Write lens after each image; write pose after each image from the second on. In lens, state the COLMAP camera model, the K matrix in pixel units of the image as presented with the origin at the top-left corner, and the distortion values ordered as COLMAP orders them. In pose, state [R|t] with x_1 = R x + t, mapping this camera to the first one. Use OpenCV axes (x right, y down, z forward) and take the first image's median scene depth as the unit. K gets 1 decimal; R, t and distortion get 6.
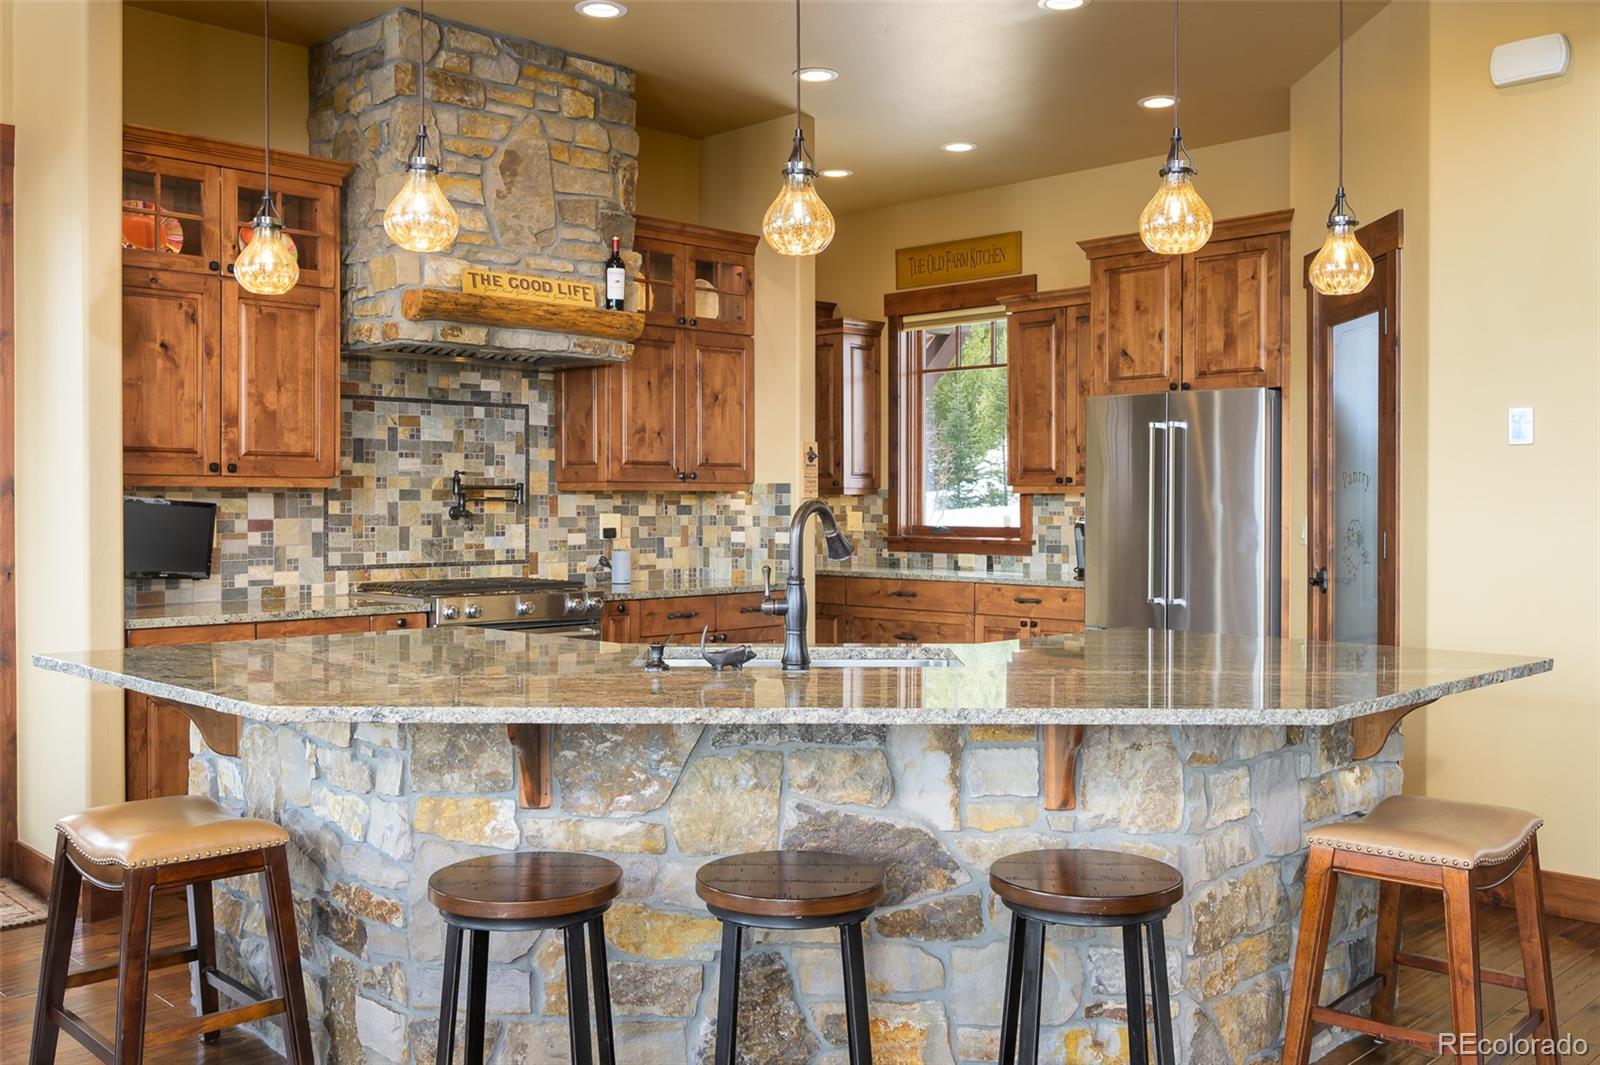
lens RADIAL K [[1419.6, 0, 792.4], [0, 1419.6, 514.5], [0, 0, 1]] dist [-0.004030, -0.000411]
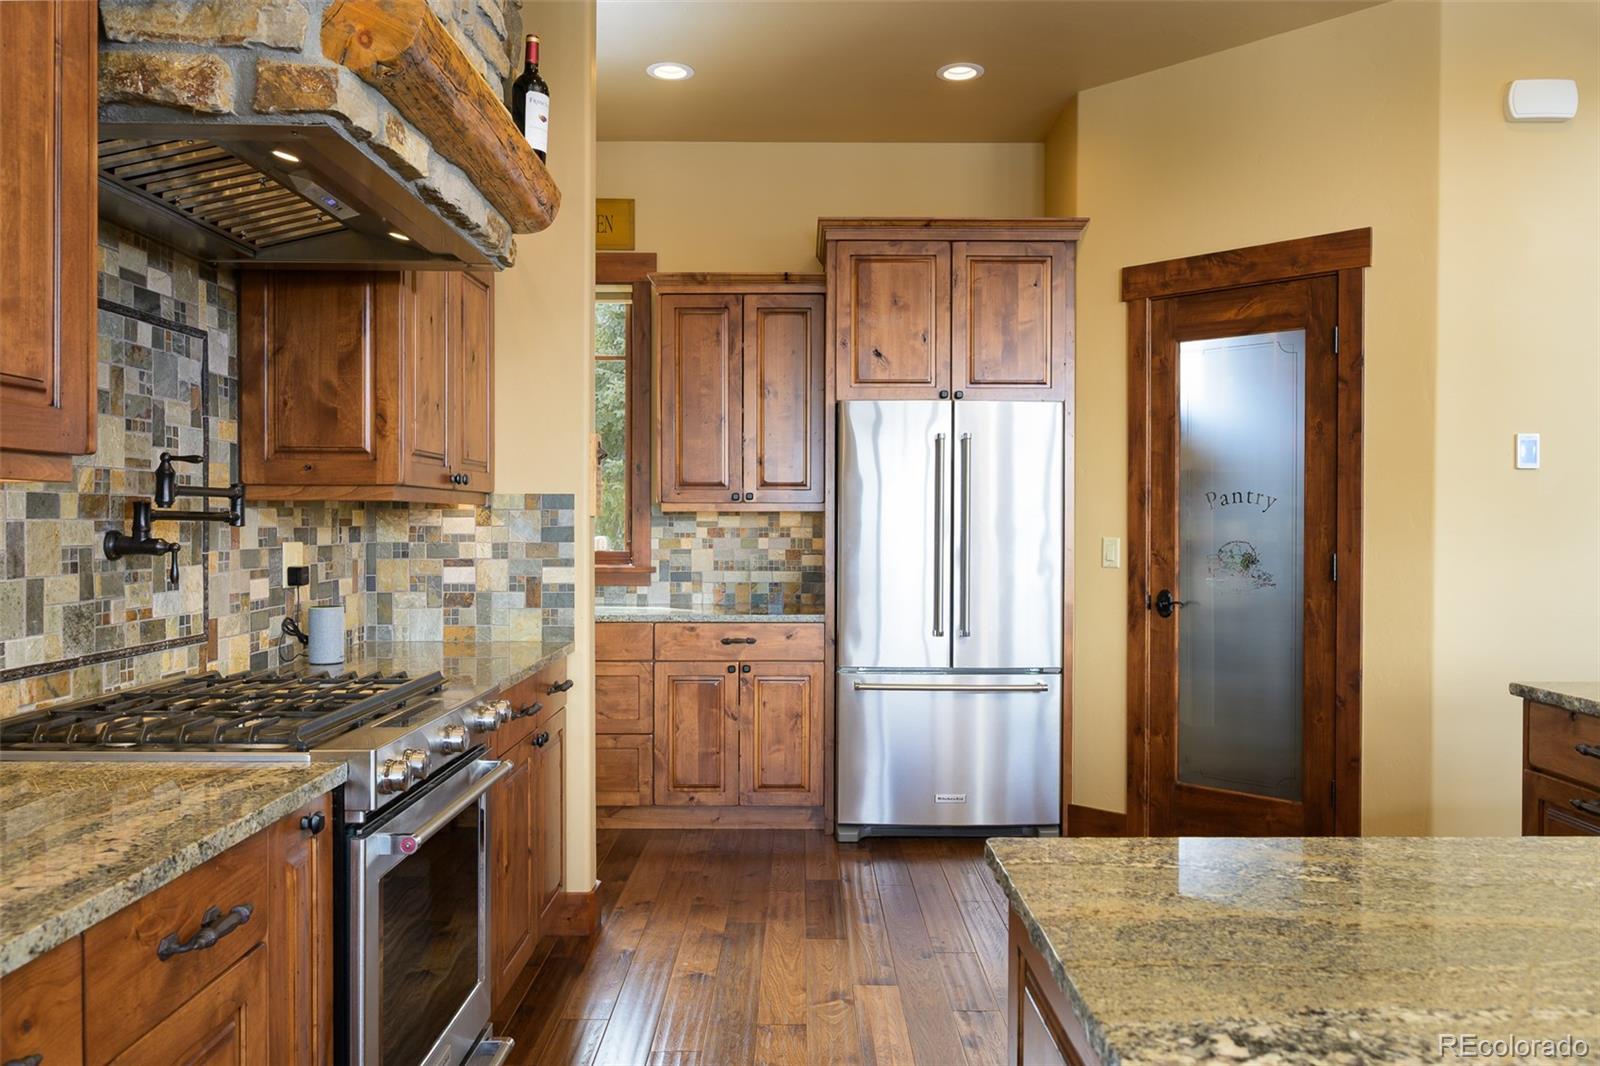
lens RADIAL K [[1192.4, 0, 800.0], [0, 1192.4, 533.0], [0, 0, 1]] dist [-0.002187, -0.001602]
pose [[0.702442, -0.005237, 0.711722, -0.350684], [0.003855, 0.999986, 0.003553, -0.005519], [-0.711731, 0.000248, 0.702452, 0.557662]]
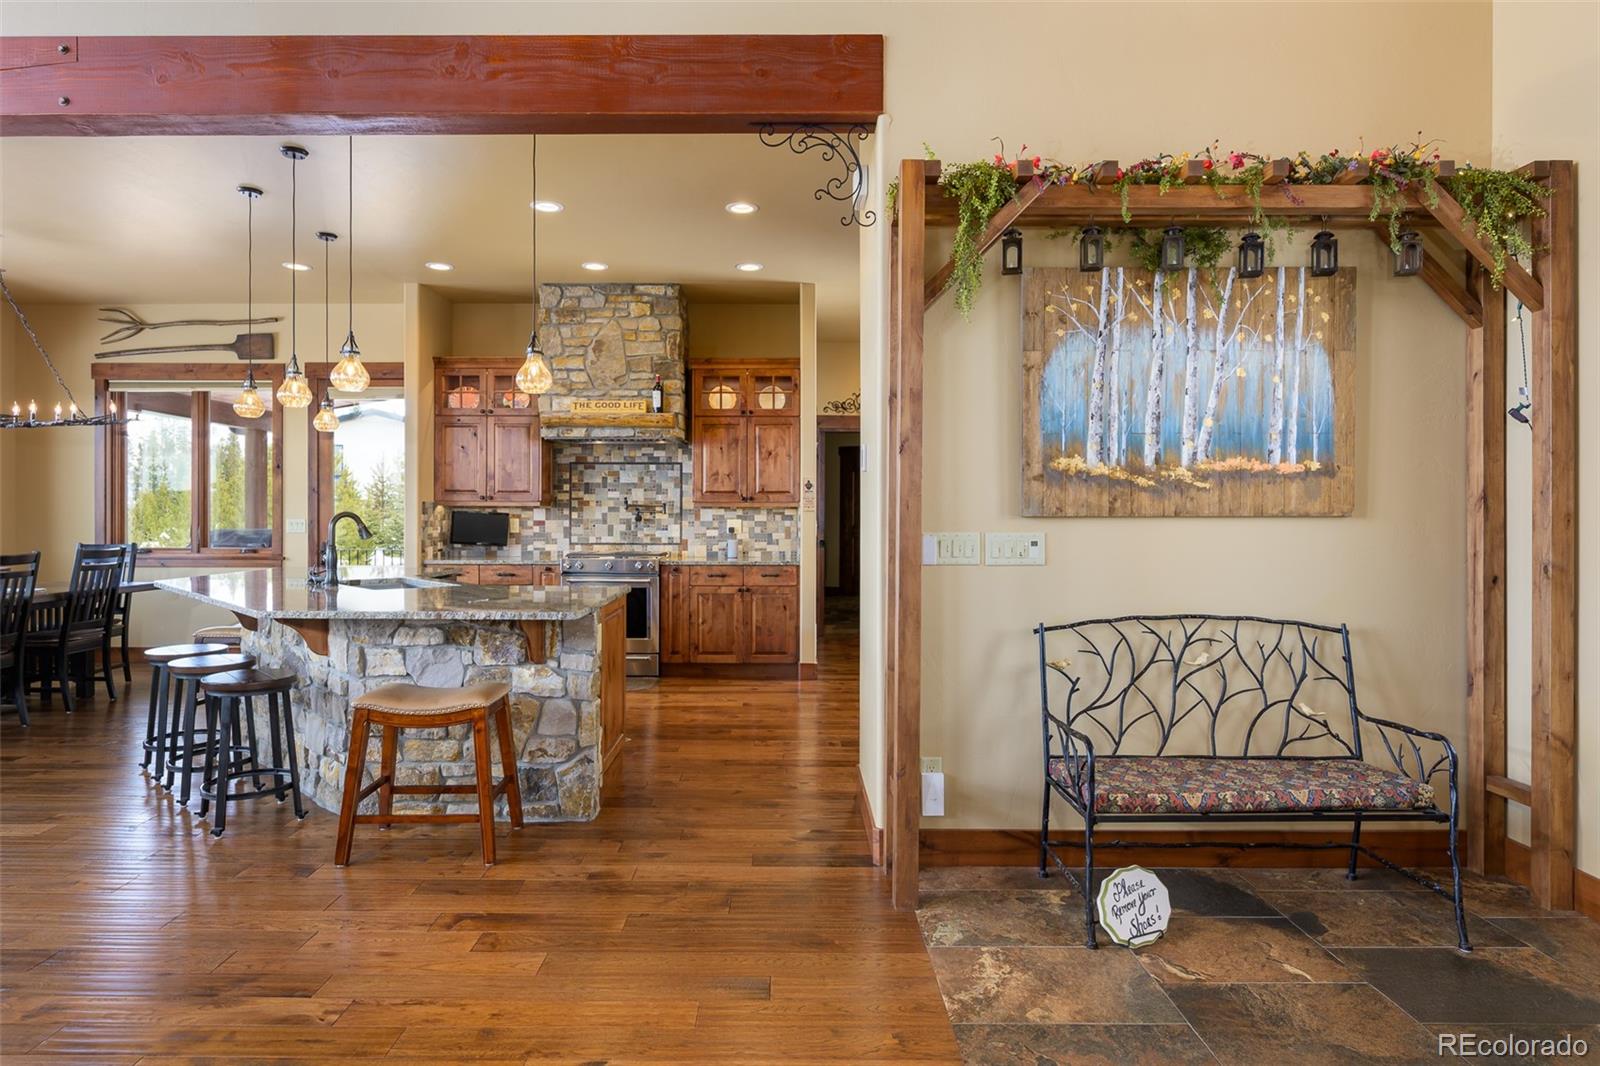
lens RADIAL K [[886.1, 0, 805.0], [0, 886.1, 514.6], [0, 0, 1]] dist [0.001136, -0.000726]
pose [[0.709515, 0.002916, -0.704684, 0.797992], [-0.008441, 0.999955, -0.004360, -0.002813], [0.704640, 0.009042, 0.709507, 0.272353]]
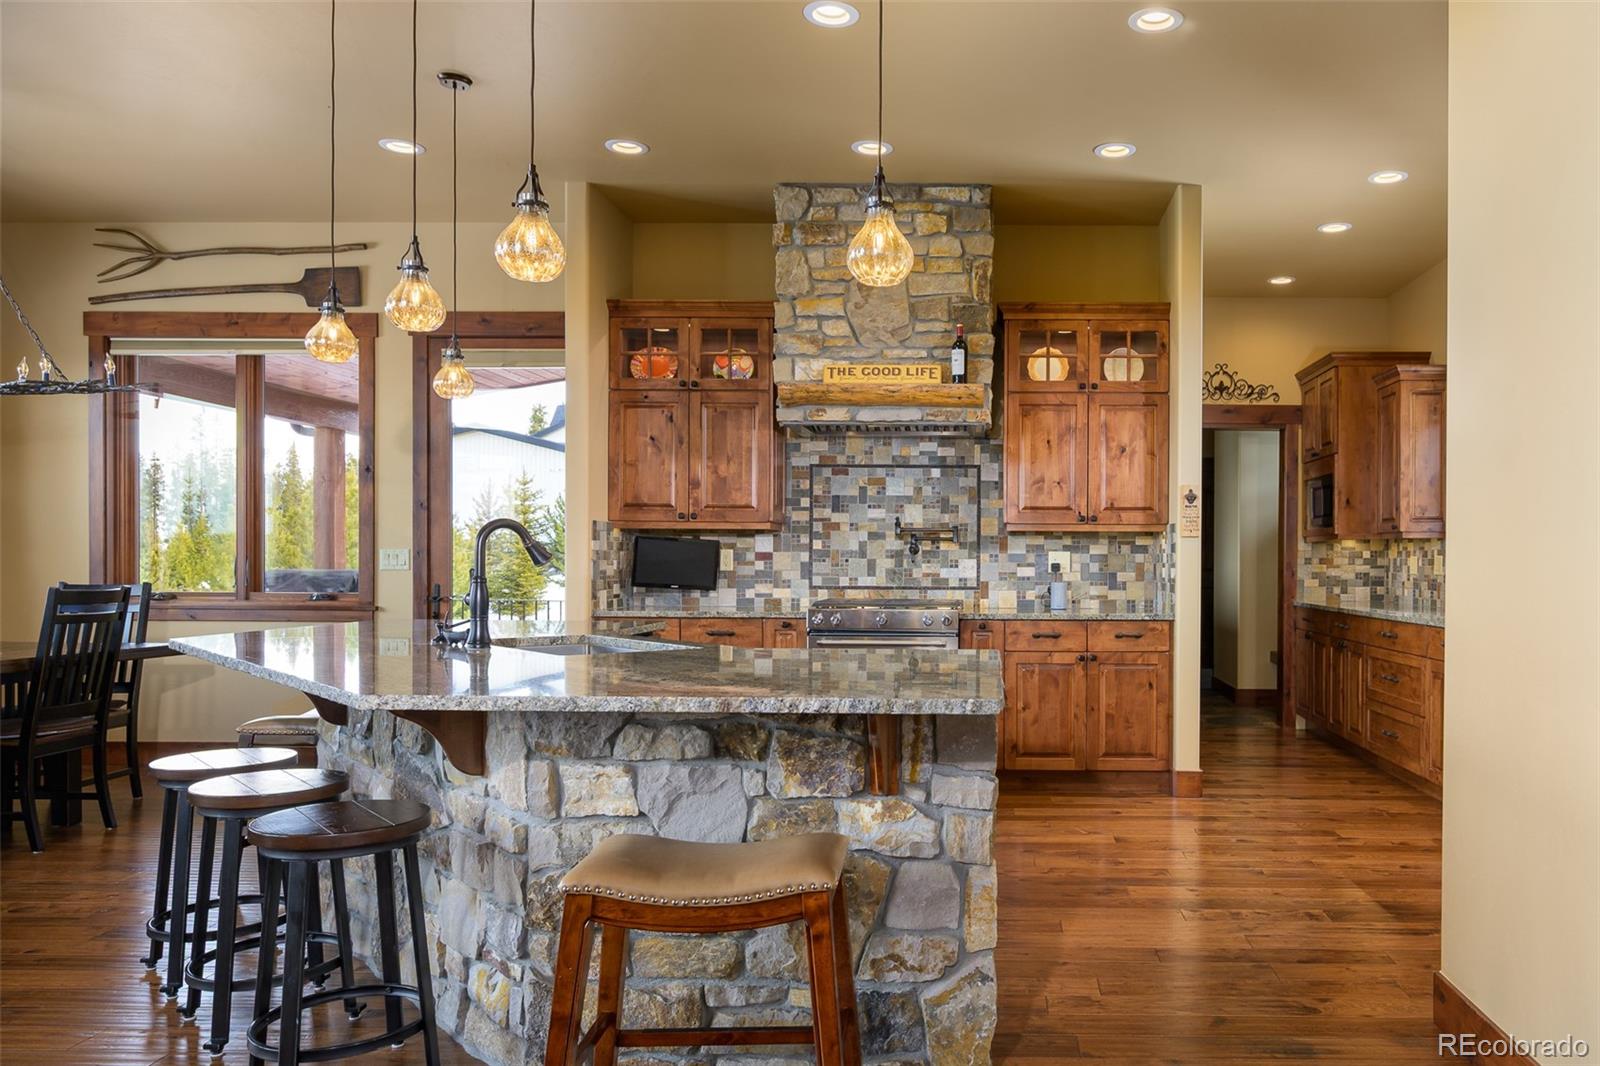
lens RADIAL K [[1113.3, 0, 1017.4], [0, 1113.3, 571.5], [0, 0, 1]] dist [0.001313, -0.000558]
pose [[0.712453, 0.009282, -0.701658, 0.551733], [-0.011636, 0.999931, 0.001413, 0.016636], [0.701623, 0.007158, 0.712512, 0.320909]]
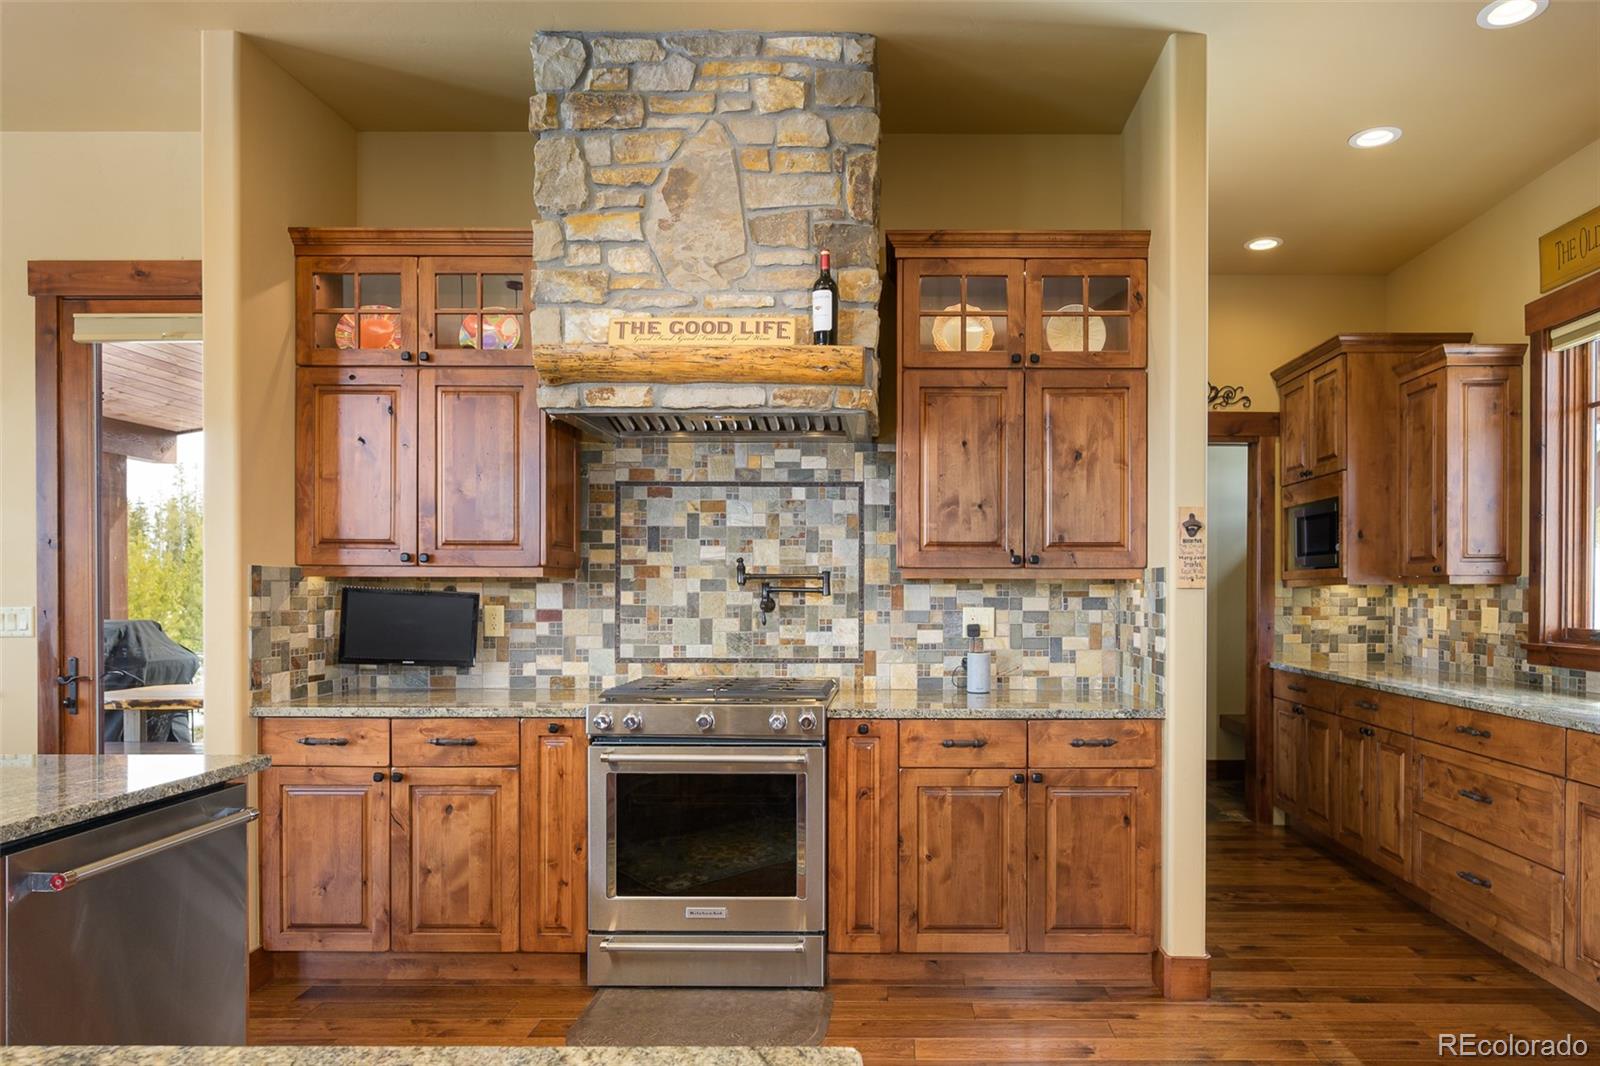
lens RADIAL K [[970.5, 0, 921.5], [0, 970.5, 599.2], [0, 0, 1]] dist [-0.001881, -0.000315]
pose [[0.715923, 0.006603, -0.698148, 0.264461], [-0.008431, 0.999964, 0.000811, -0.005948], [0.698128, 0.005305, 0.715953, 0.611348]]
